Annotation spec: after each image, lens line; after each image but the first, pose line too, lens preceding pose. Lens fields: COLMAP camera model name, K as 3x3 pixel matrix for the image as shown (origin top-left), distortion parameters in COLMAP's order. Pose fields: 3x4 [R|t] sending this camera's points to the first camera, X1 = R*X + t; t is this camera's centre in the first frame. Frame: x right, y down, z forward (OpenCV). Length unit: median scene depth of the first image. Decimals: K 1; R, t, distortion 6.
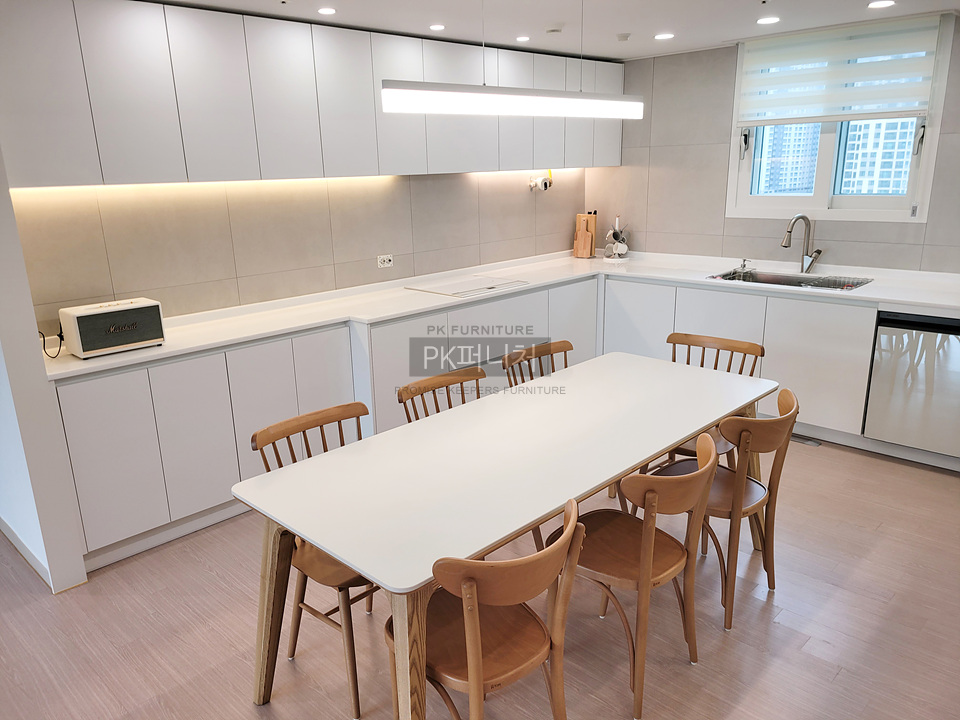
lens RADIAL K [[722.4, 0, 473.4], [0, 722.4, 371.1], [0, 0, 1]] dist [0.066199, -0.052234]
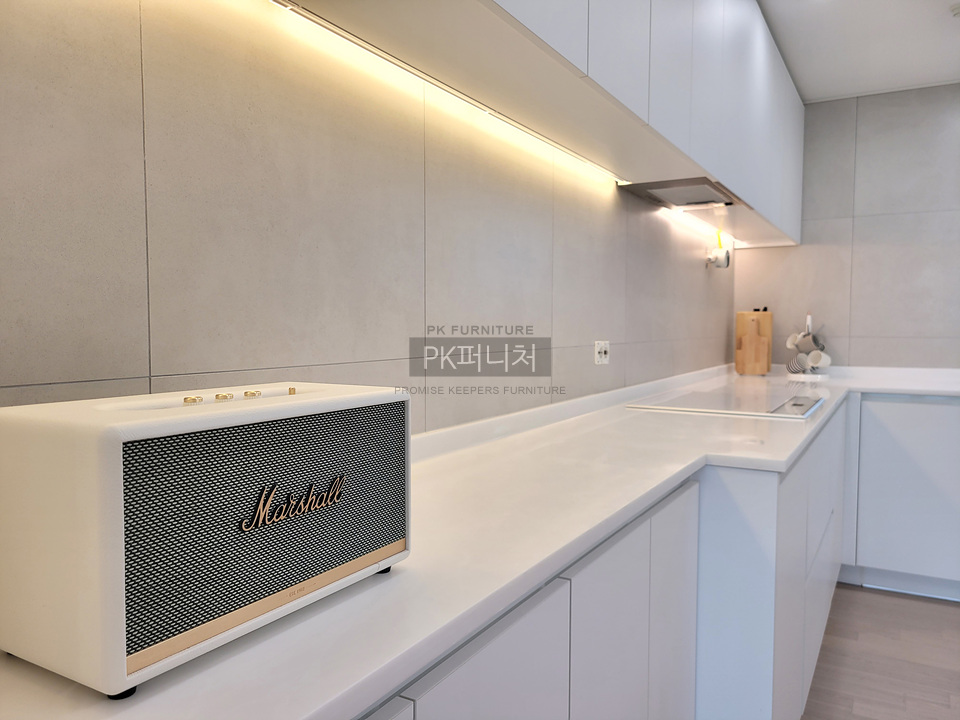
lens RADIAL K [[722.4, 0, 463.3], [0, 722.4, 364.0], [0, 0, 1]] dist [0.066199, -0.052234]
pose [[0.971495, 0.015569, 0.236547, -0.337246], [0.038943, 0.973804, -0.224031, -0.034243], [-0.233838, 0.226857, 0.945439, 0.547273]]
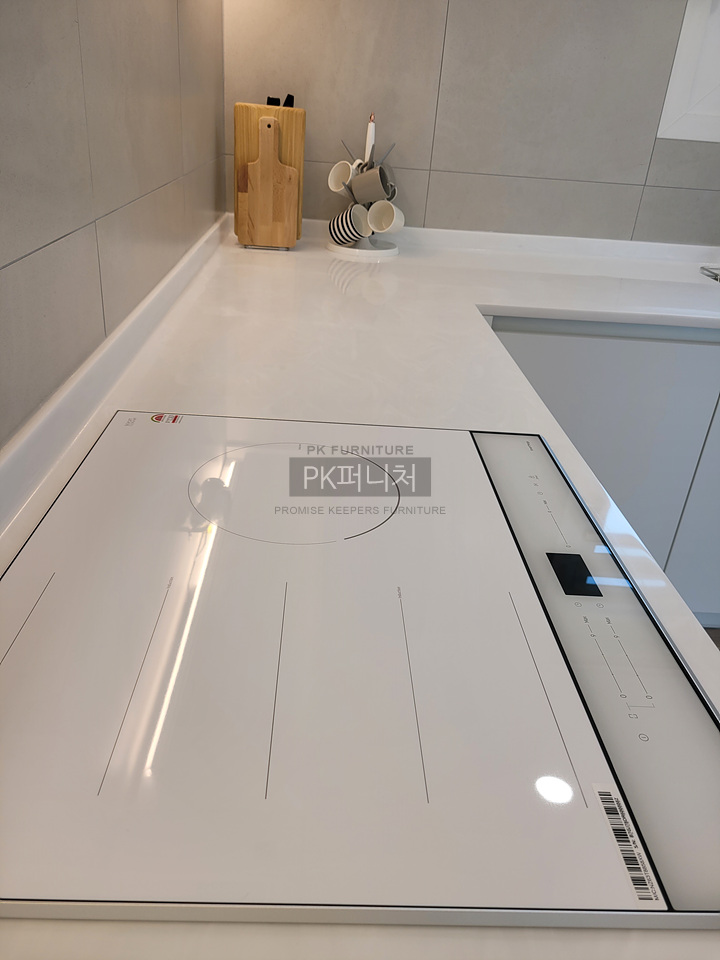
lens RADIAL K [[722.4, 0, 357.3], [0, 722.4, 452.8], [0, 0, 1]] dist [0.066199, -0.052234]
pose [[0.685987, -0.244458, 0.685319, -0.092334], [0.109437, 0.965822, 0.234971, -0.177615], [-0.719337, -0.086188, 0.689294, 0.936061]]
